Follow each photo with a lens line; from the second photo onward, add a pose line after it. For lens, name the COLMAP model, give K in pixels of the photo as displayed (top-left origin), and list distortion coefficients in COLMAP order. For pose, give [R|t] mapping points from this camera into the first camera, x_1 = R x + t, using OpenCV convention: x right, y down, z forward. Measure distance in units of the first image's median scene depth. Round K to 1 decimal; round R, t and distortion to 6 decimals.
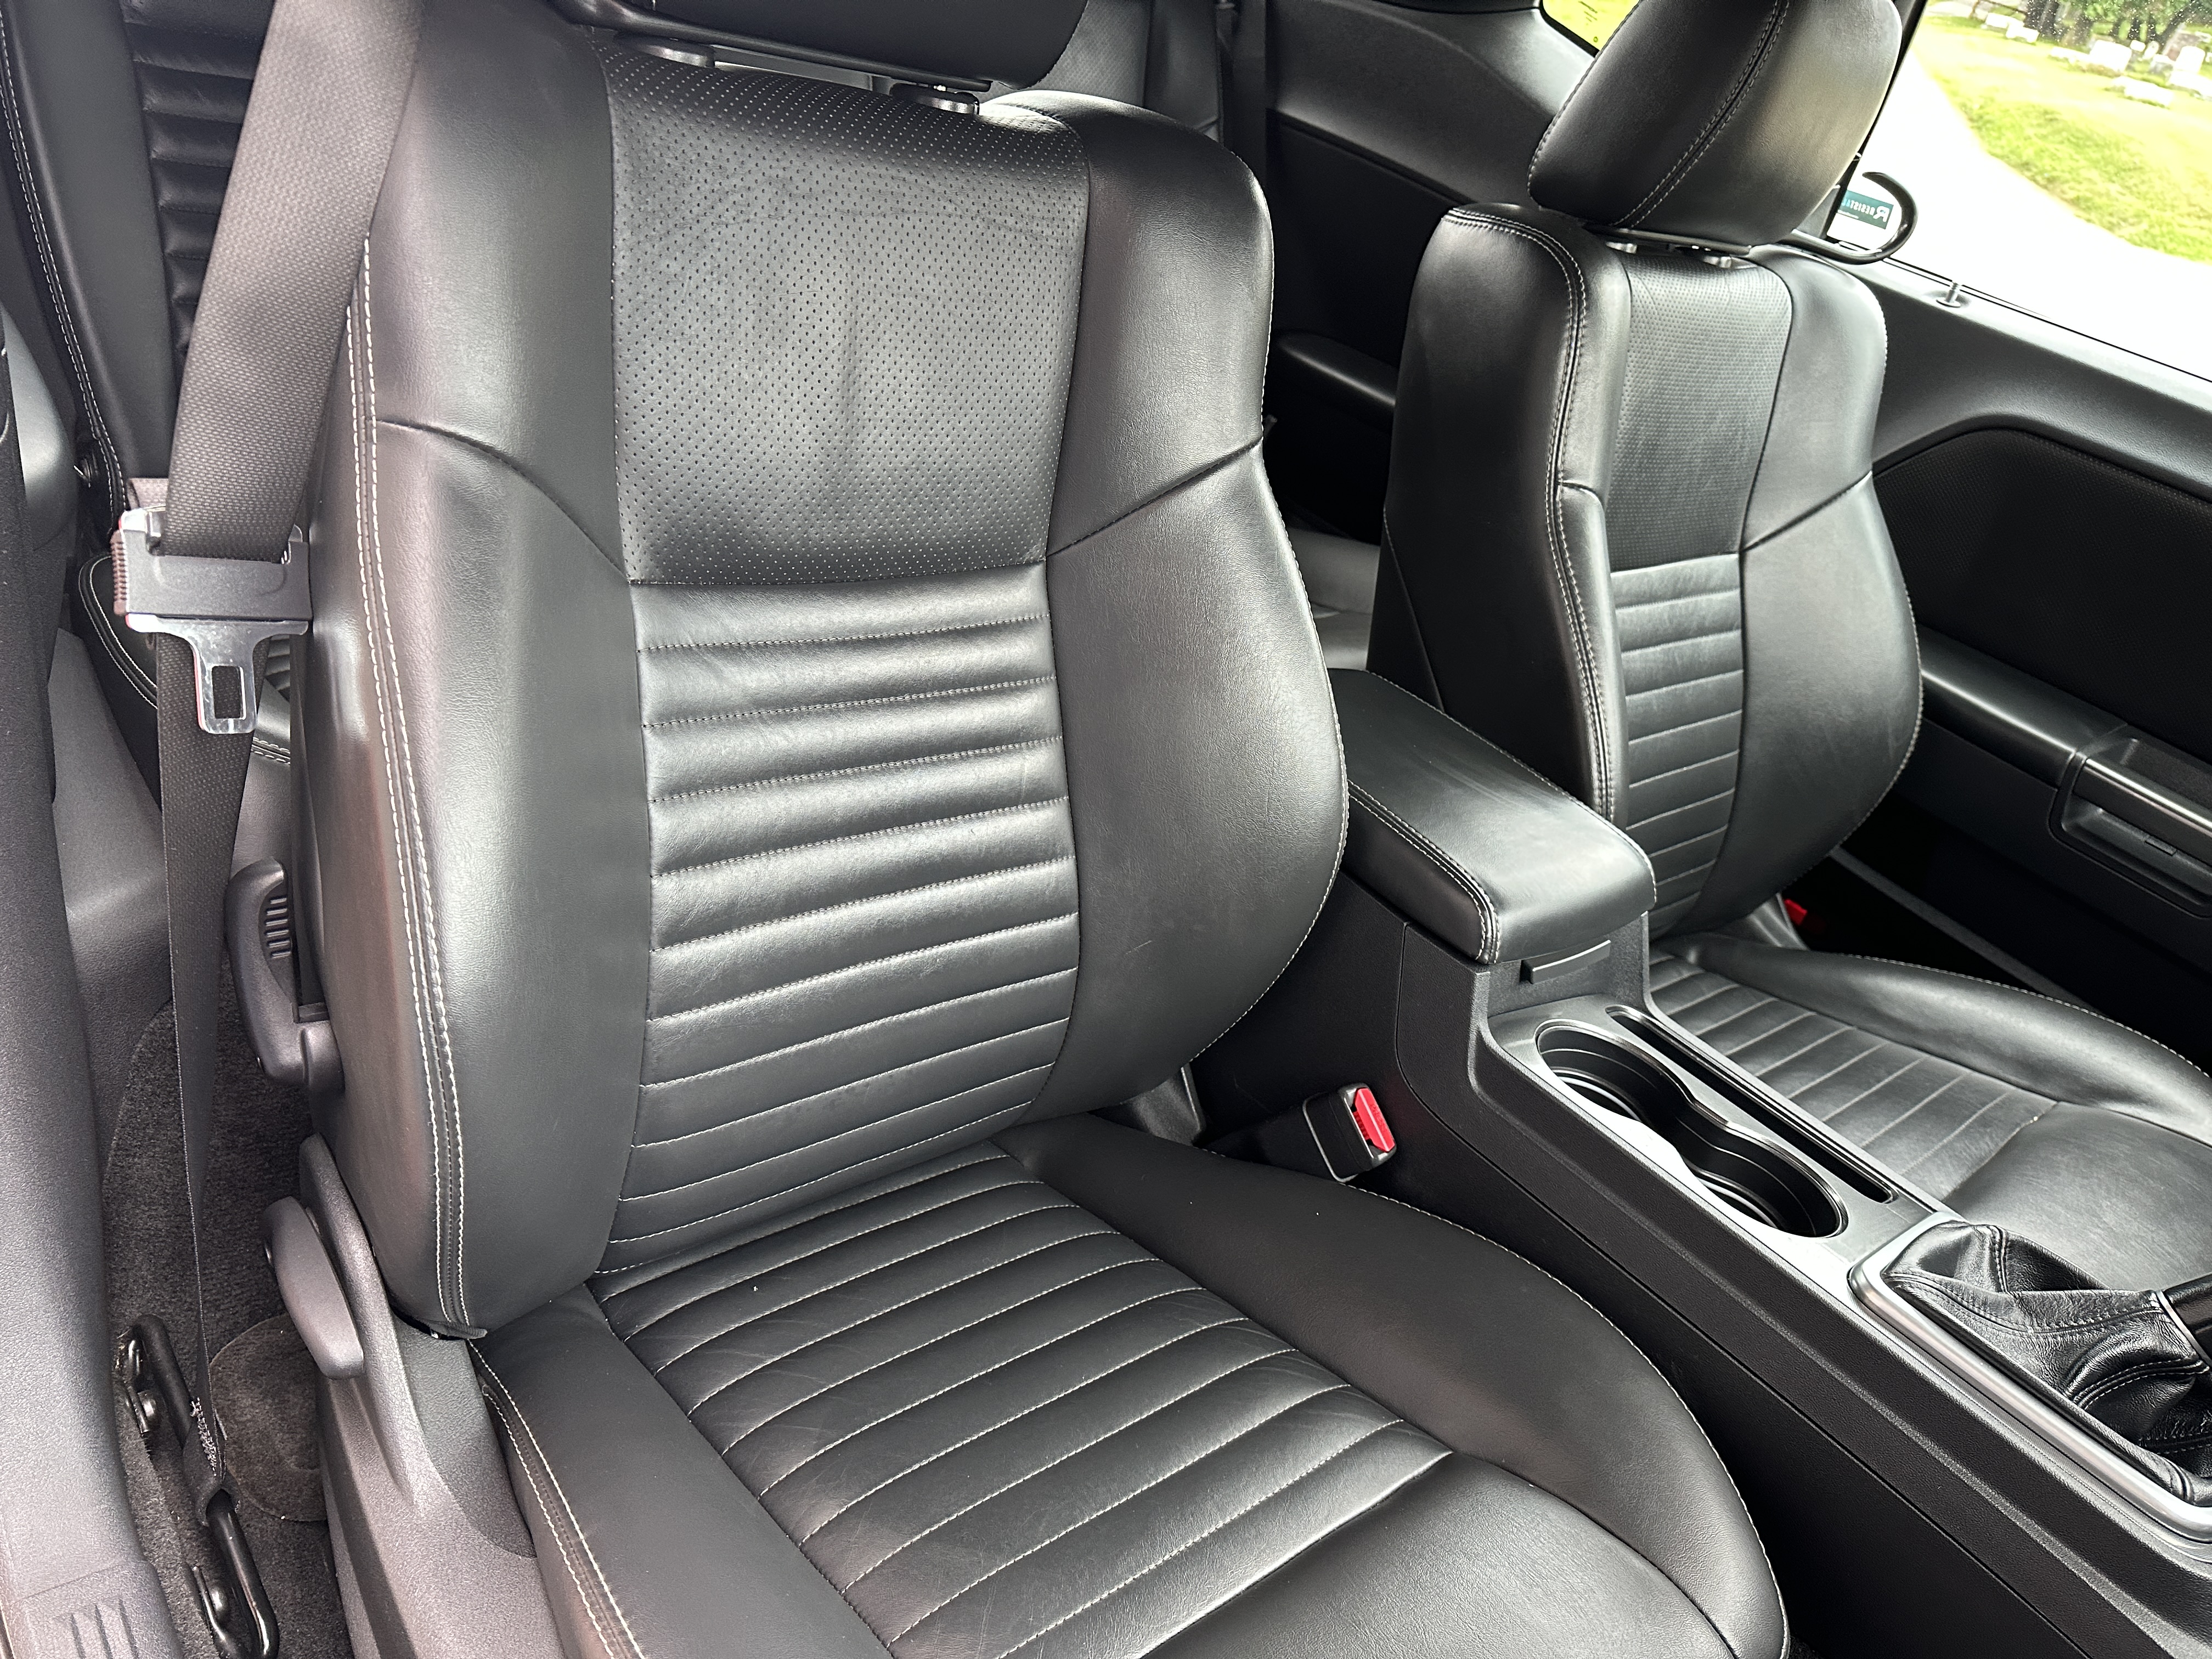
lens RADIAL K [[1546.1, 0, 1118.8], [0, 1546.1, 839.5], [0, 0, 1]] dist [0.018881, -0.030927]
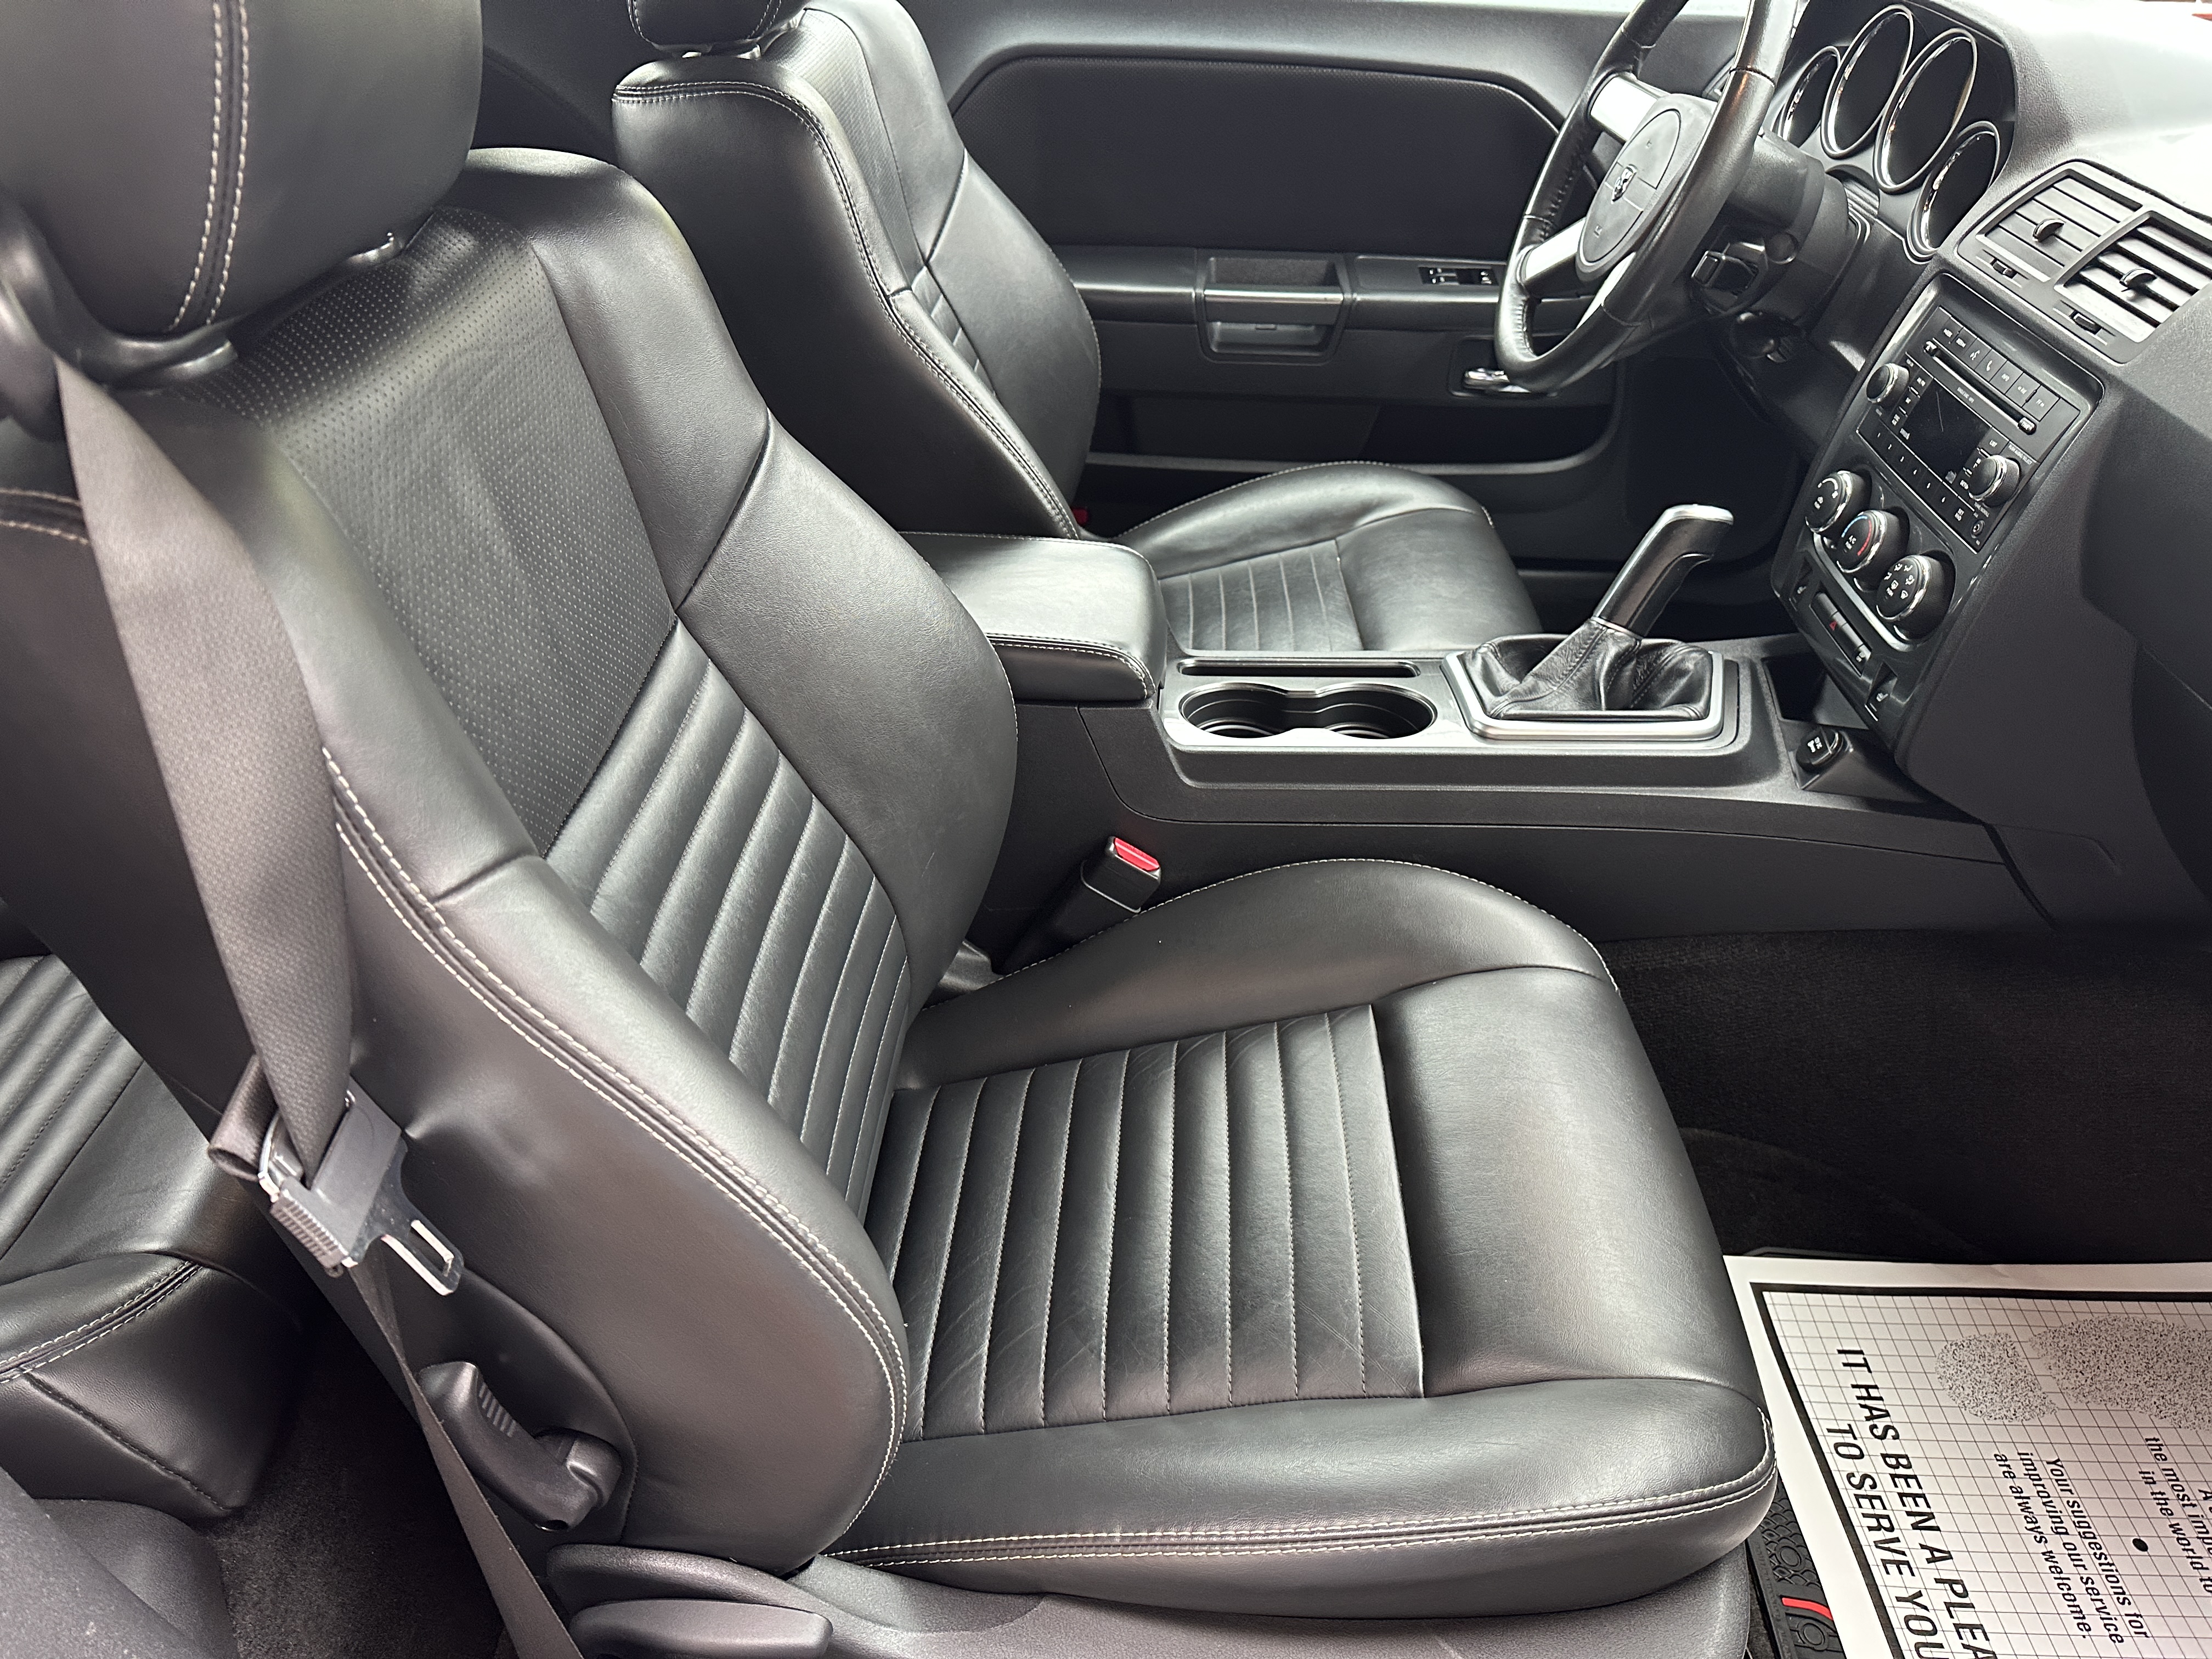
lens RADIAL K [[1546.1, 0, 1118.8], [0, 1546.1, 839.5], [0, 0, 1]] dist [0.018881, -0.030927]
pose [[0.640386, -0.615525, 0.459385, -0.376689], [0.500345, 0.788118, 0.358504, -0.259445], [-0.582718, 0.000270, 0.812674, 0.025053]]
